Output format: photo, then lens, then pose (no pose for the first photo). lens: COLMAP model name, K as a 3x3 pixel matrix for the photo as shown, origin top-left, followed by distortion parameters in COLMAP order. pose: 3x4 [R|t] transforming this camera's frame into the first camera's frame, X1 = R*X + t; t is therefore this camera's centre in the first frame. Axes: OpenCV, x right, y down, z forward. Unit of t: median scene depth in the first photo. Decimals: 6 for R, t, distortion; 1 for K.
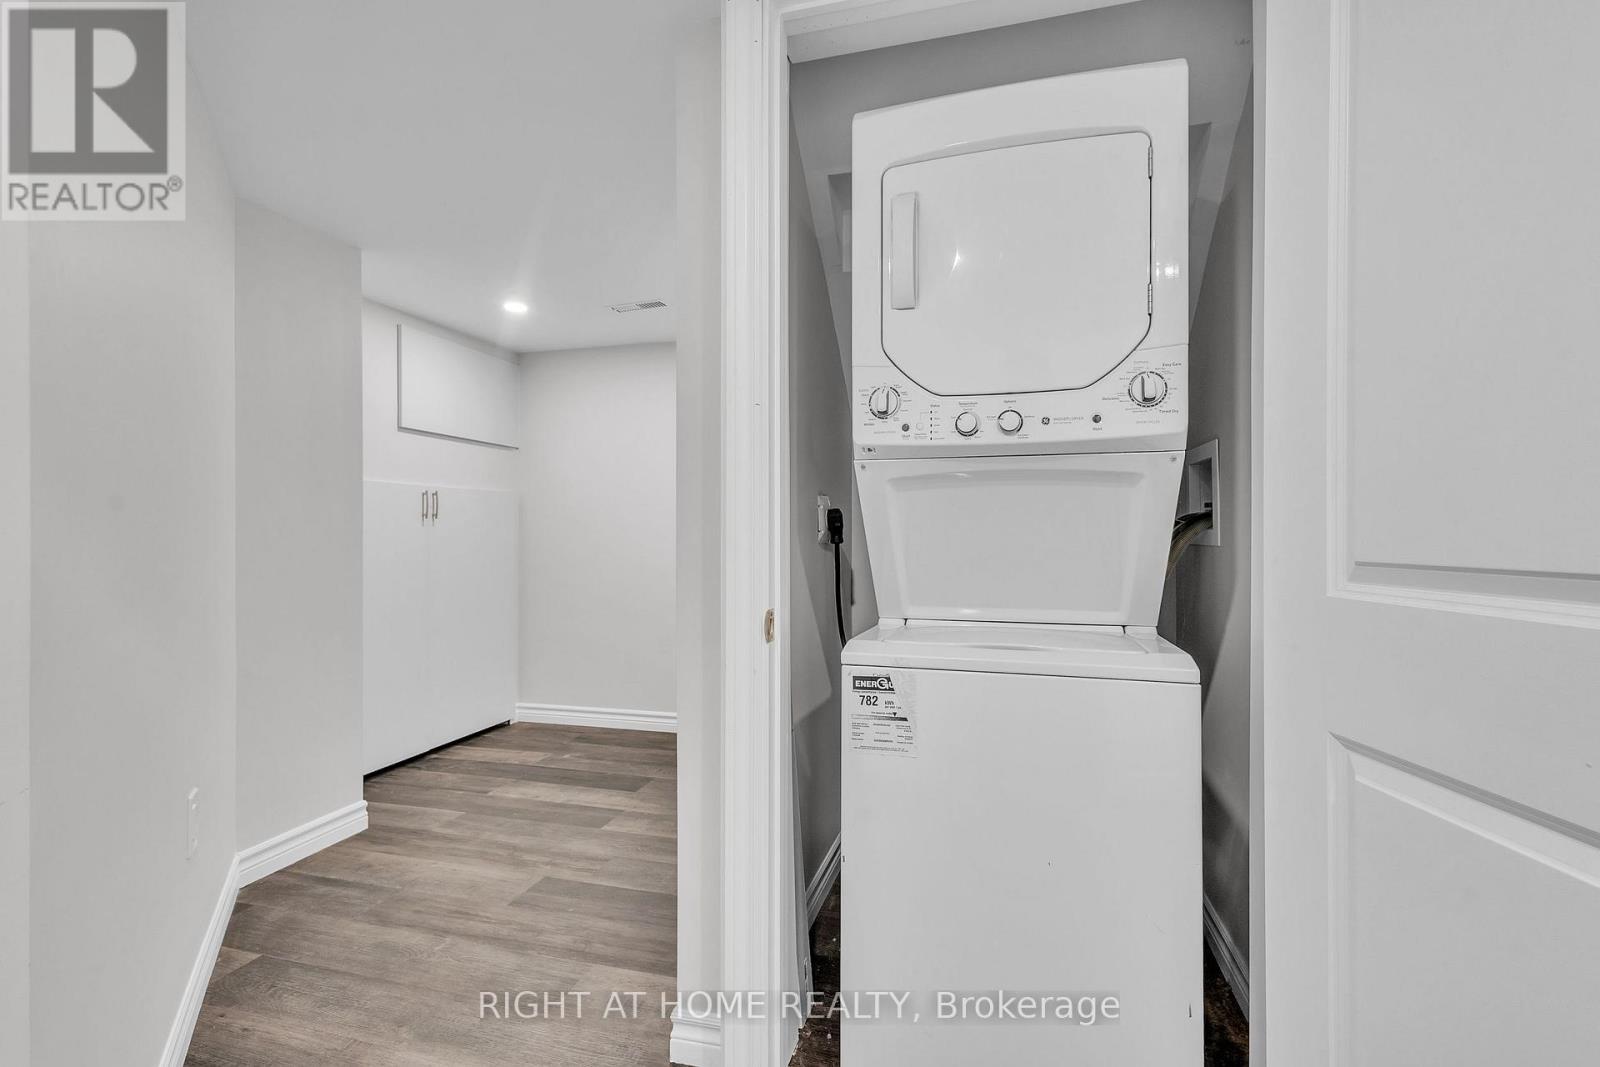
lens RADIAL K [[765.3, 0, 792.5], [0, 765.3, 529.3], [0, 0, 1]] dist [0.016374, 0.000033]
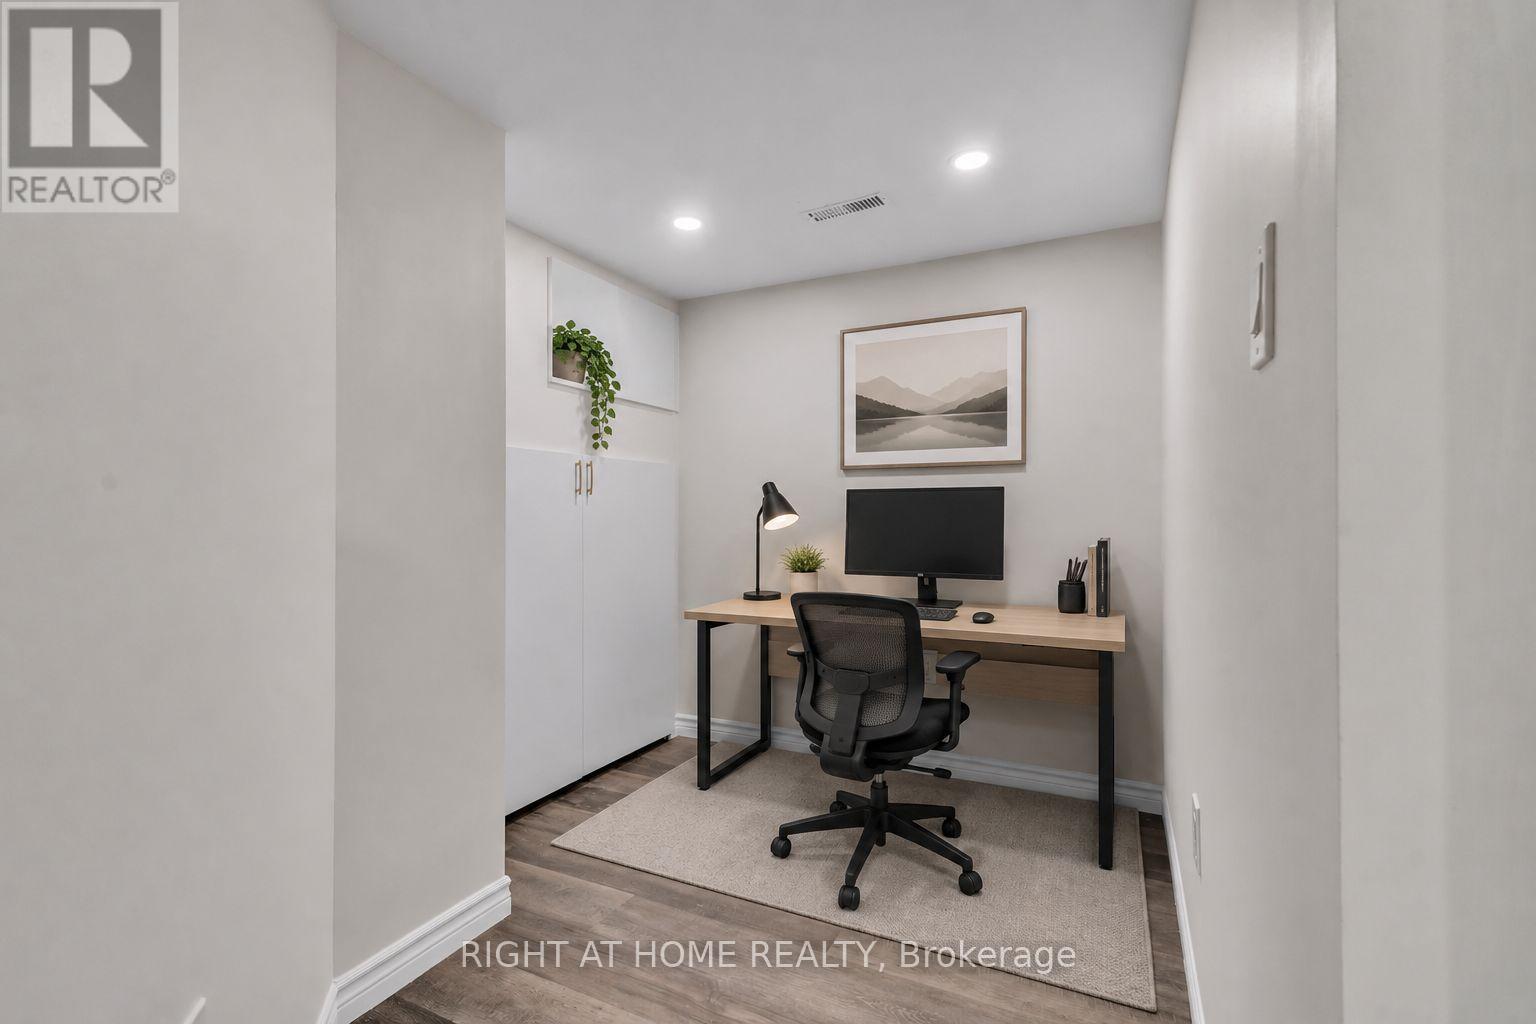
lens RADIAL K [[734.7, 0, 760.8], [0, 734.7, 507.9], [0, 0, 1]] dist [0.016374, 0.000033]
pose [[0.982379, 0.001557, -0.186895, -0.137142], [-0.001442, 0.999999, 0.000748, -0.000906], [0.186896, -0.000466, 0.982380, 0.260410]]
